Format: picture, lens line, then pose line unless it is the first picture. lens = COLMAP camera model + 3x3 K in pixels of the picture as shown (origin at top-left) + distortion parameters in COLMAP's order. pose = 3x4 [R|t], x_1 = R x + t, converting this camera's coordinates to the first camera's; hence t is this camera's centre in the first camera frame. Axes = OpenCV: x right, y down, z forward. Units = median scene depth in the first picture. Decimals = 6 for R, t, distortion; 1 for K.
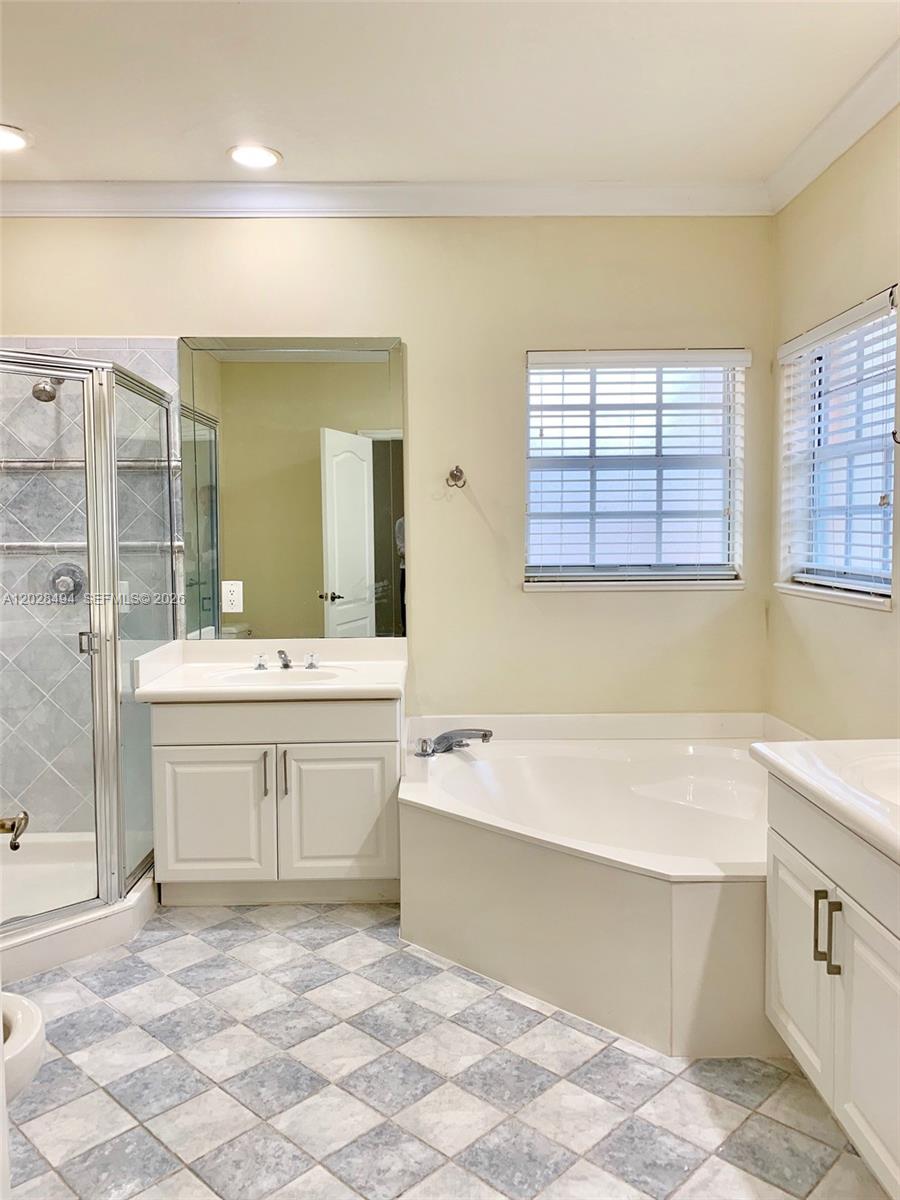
lens RADIAL K [[909.8, 0, 444.1], [0, 909.8, 600.0], [0, 0, 1]] dist [0.057287, -0.073833]
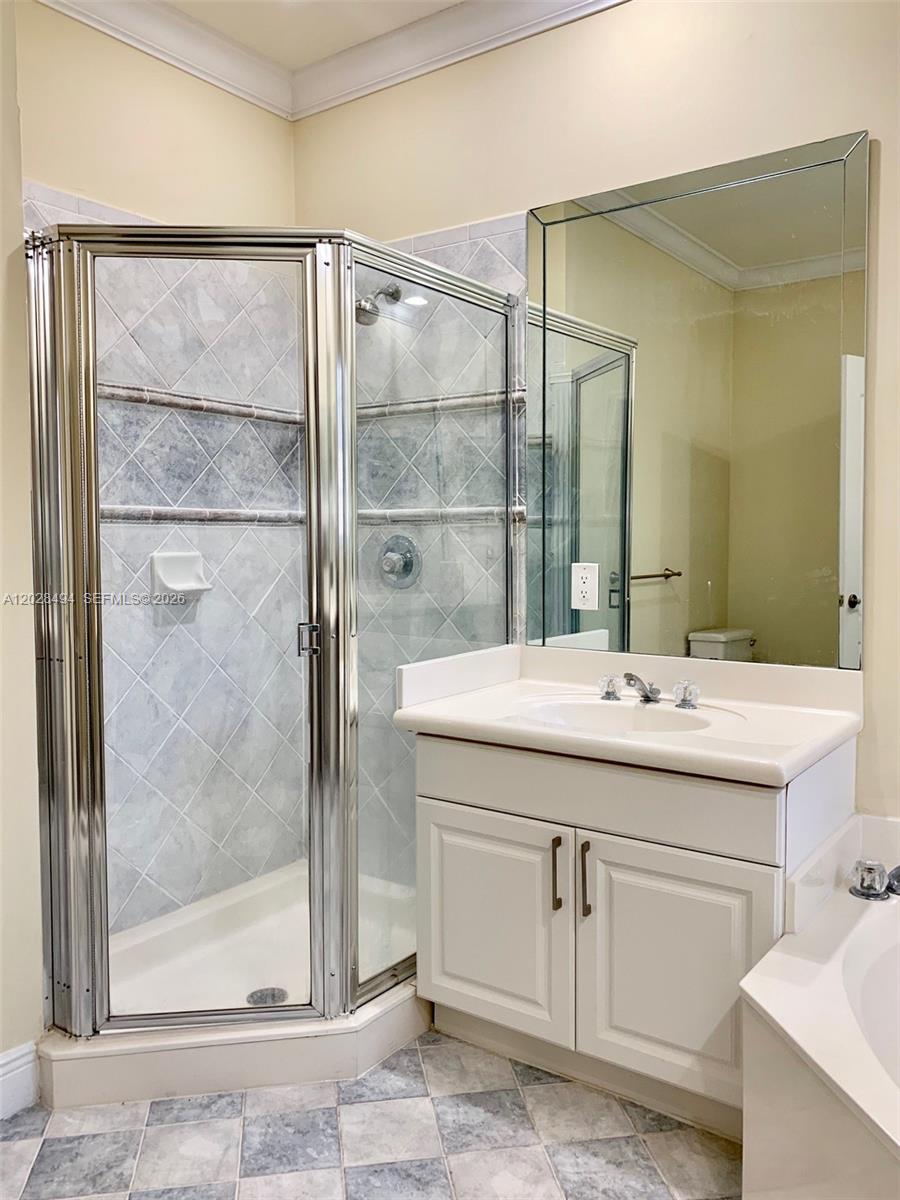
lens RADIAL K [[909.8, 0, 497.1], [0, 909.8, 597.8], [0, 0, 1]] dist [0.057287, -0.073833]
pose [[0.804977, 0.042375, -0.591791, 0.125273], [-0.047645, 0.998842, 0.006713, 0.003228], [0.591390, 0.022792, 0.806064, 0.466977]]
